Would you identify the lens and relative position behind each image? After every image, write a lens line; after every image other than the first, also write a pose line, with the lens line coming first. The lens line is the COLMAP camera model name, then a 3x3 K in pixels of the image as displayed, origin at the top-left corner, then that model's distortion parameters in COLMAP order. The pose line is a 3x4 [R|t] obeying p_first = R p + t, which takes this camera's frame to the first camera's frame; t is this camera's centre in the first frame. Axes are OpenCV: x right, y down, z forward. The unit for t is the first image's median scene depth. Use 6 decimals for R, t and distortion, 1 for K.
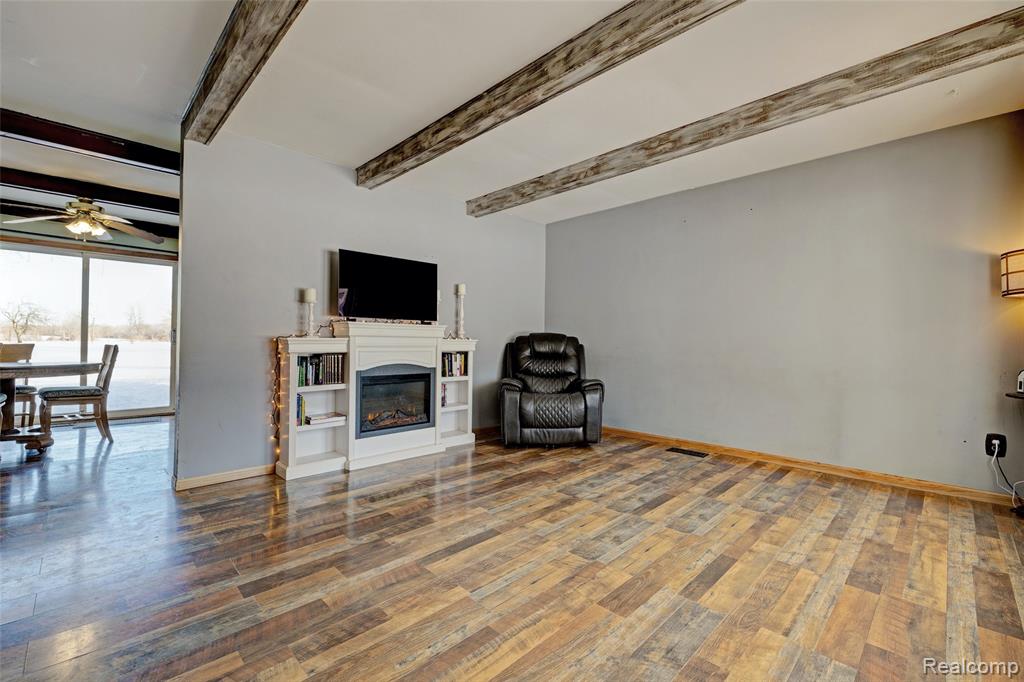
lens RADIAL K [[432.4, 0, 509.2], [0, 432.4, 336.9], [0, 0, 1]] dist [0.000844, -0.000879]
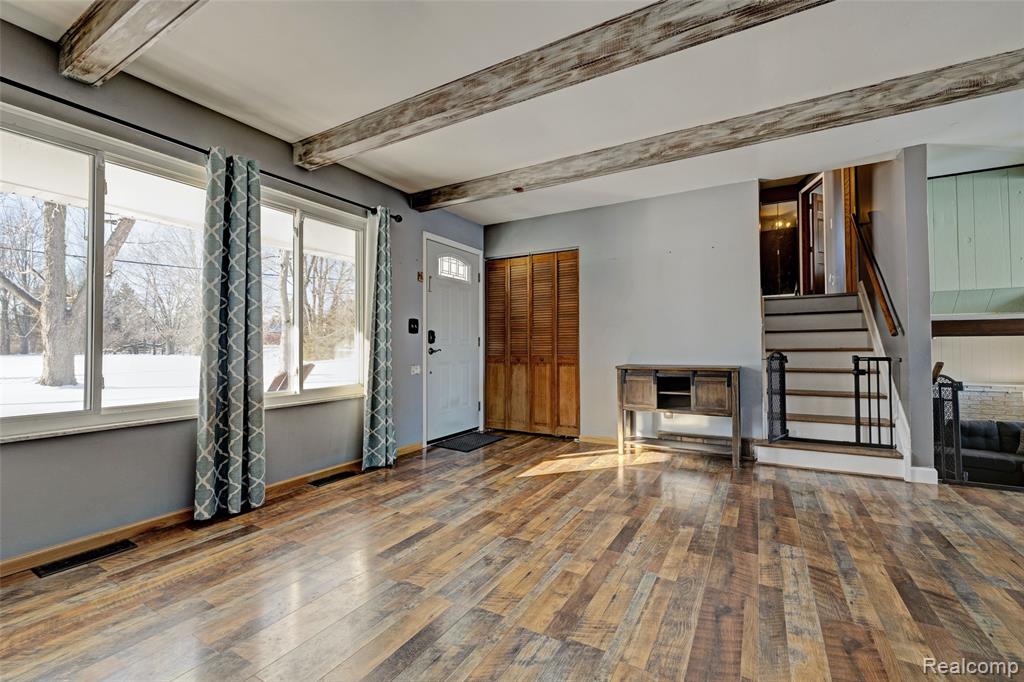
lens RADIAL K [[432.4, 0, 509.3], [0, 432.4, 338.9], [0, 0, 1]] dist [0.000844, -0.000879]
pose [[-0.964438, -0.011254, -0.264070, 0.465648], [-0.002683, 0.999458, -0.032798, 0.025855], [0.264296, -0.030923, -0.963946, 1.961061]]
